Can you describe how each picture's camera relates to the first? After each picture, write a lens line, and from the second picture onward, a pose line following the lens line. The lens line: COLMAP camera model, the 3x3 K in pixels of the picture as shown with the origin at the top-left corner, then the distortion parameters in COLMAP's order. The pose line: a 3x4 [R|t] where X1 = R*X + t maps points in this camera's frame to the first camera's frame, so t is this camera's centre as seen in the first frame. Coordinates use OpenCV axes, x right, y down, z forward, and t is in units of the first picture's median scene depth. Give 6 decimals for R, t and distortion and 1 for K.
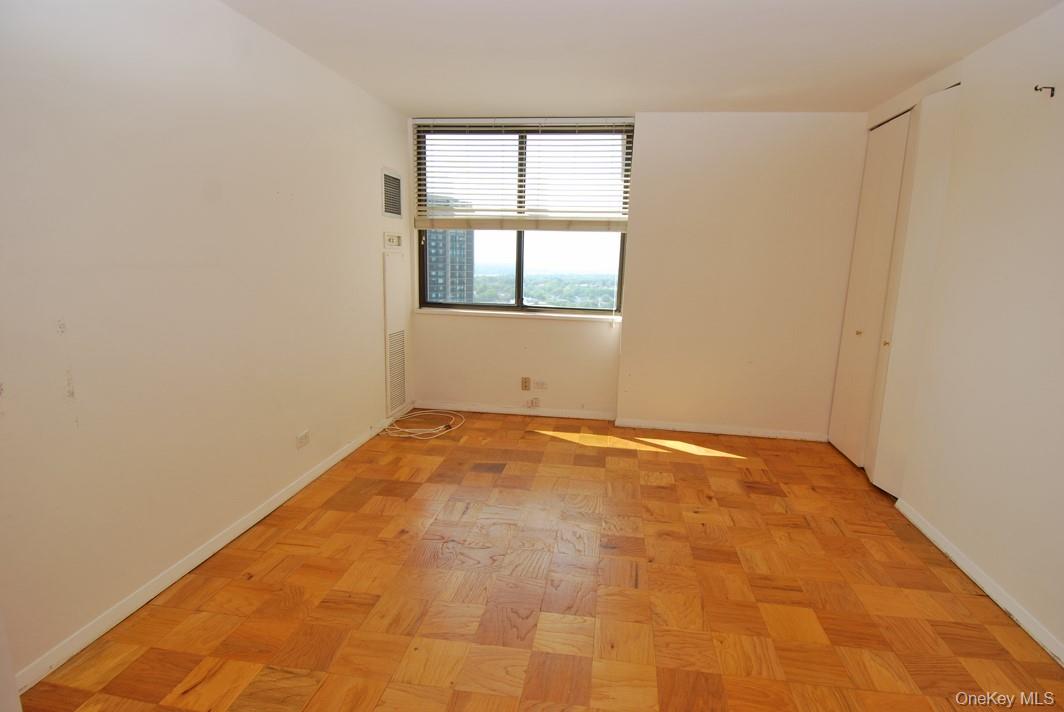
lens RADIAL K [[551.0, 0, 543.8], [0, 551.0, 357.7], [0, 0, 1]] dist [0.060815, -0.060825]
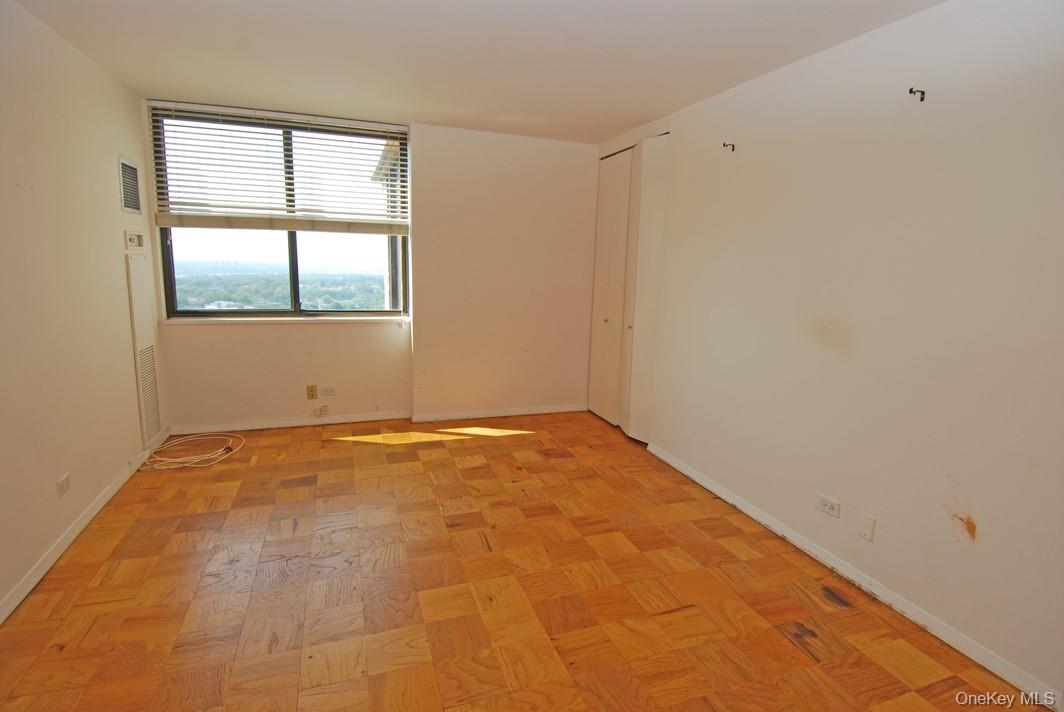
lens RADIAL K [[551.0, 0, 543.8], [0, 551.0, 357.7], [0, 0, 1]] dist [0.060815, -0.060825]
pose [[0.886036, -0.084169, 0.455911, -0.157775], [0.083702, 0.996264, 0.021258, 0.001514], [-0.455997, 0.019325, 0.889771, -0.051819]]
